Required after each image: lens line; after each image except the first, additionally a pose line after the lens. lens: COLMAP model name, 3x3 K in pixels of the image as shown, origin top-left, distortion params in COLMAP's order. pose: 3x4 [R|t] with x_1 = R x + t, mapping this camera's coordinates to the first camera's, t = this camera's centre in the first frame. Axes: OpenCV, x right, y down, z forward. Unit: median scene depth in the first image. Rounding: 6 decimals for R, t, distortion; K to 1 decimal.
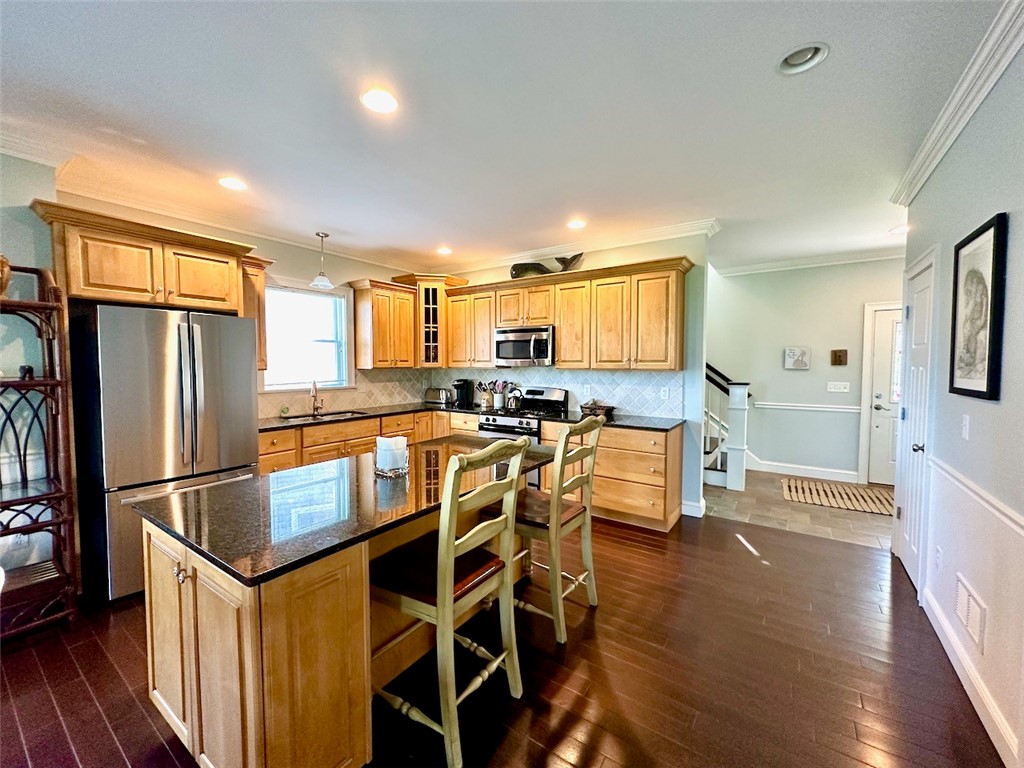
lens RADIAL K [[411.0, 0, 511.8], [0, 411.0, 377.9], [0, 0, 1]] dist [-0.002535, 0.001121]
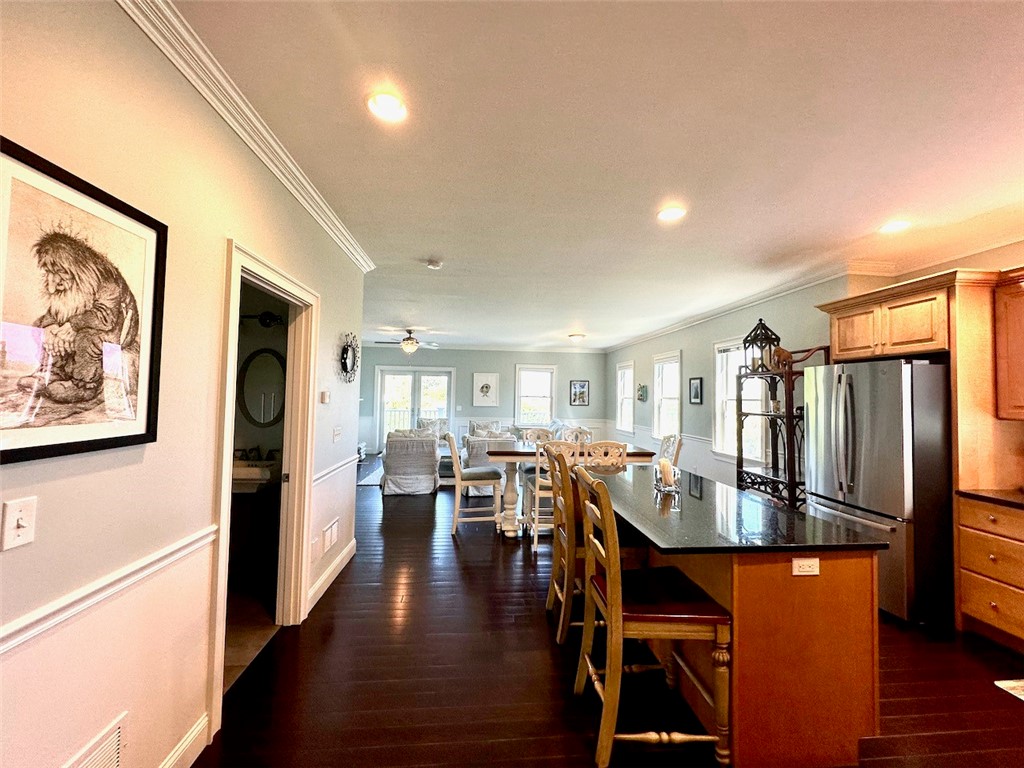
lens RADIAL K [[411.0, 0, 511.9], [0, 411.0, 384.8], [0, 0, 1]] dist [-0.002535, 0.001121]
pose [[-0.767196, -0.033093, -0.640558, 0.457754], [-0.042829, 0.999082, -0.000319, -0.036289], [0.639981, 0.027190, -0.767909, 0.834698]]
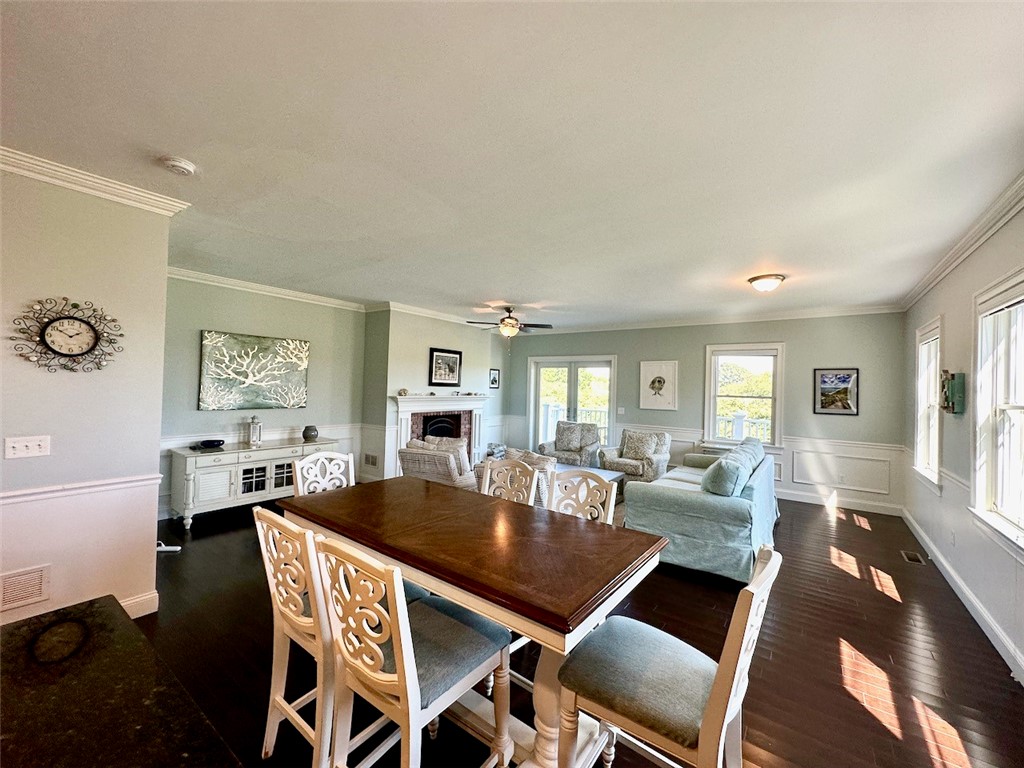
lens RADIAL K [[411.0, 0, 512.9], [0, 411.0, 382.5], [0, 0, 1]] dist [-0.002535, 0.001121]
pose [[-0.999340, -0.026969, 0.024325, -0.458942], [-0.026313, 0.999292, 0.026902, -0.041630], [-0.025033, 0.026244, -0.999342, 0.531814]]
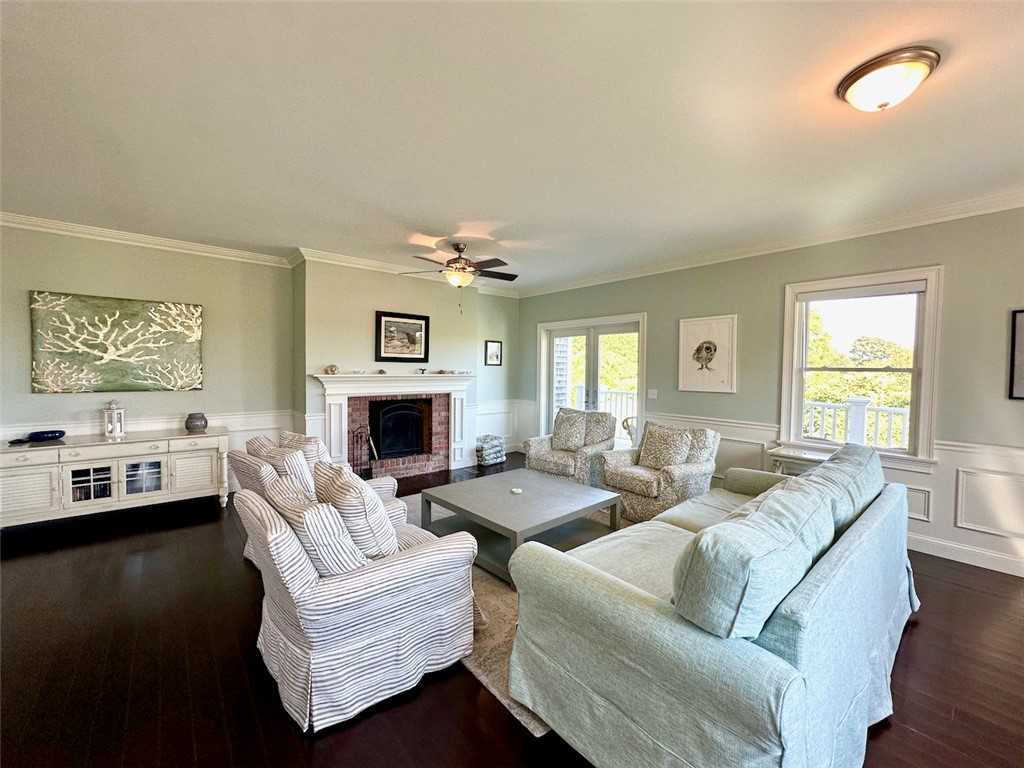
lens RADIAL K [[411.0, 0, 511.1], [0, 411.0, 383.5], [0, 0, 1]] dist [-0.002535, 0.001121]
pose [[-0.966603, -0.021595, 0.255366, -0.796072], [-0.003078, 0.997350, 0.072694, -0.001357], [-0.256259, 0.069480, -0.964108, 0.020614]]
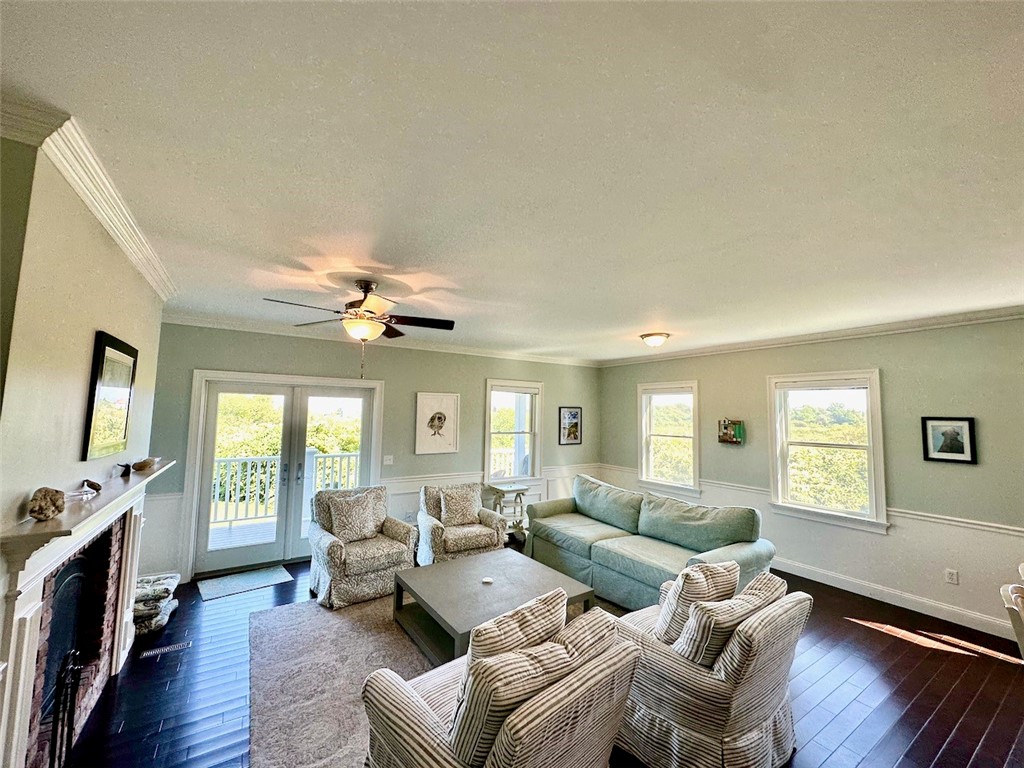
lens RADIAL K [[411.0, 0, 512.2], [0, 411.0, 382.3], [0, 0, 1]] dist [-0.002535, 0.001121]
pose [[-0.377201, -0.077678, -0.922868, 0.166476], [-0.051451, 0.996695, -0.062862, -0.062619], [0.924701, 0.023771, -0.379951, -0.432779]]
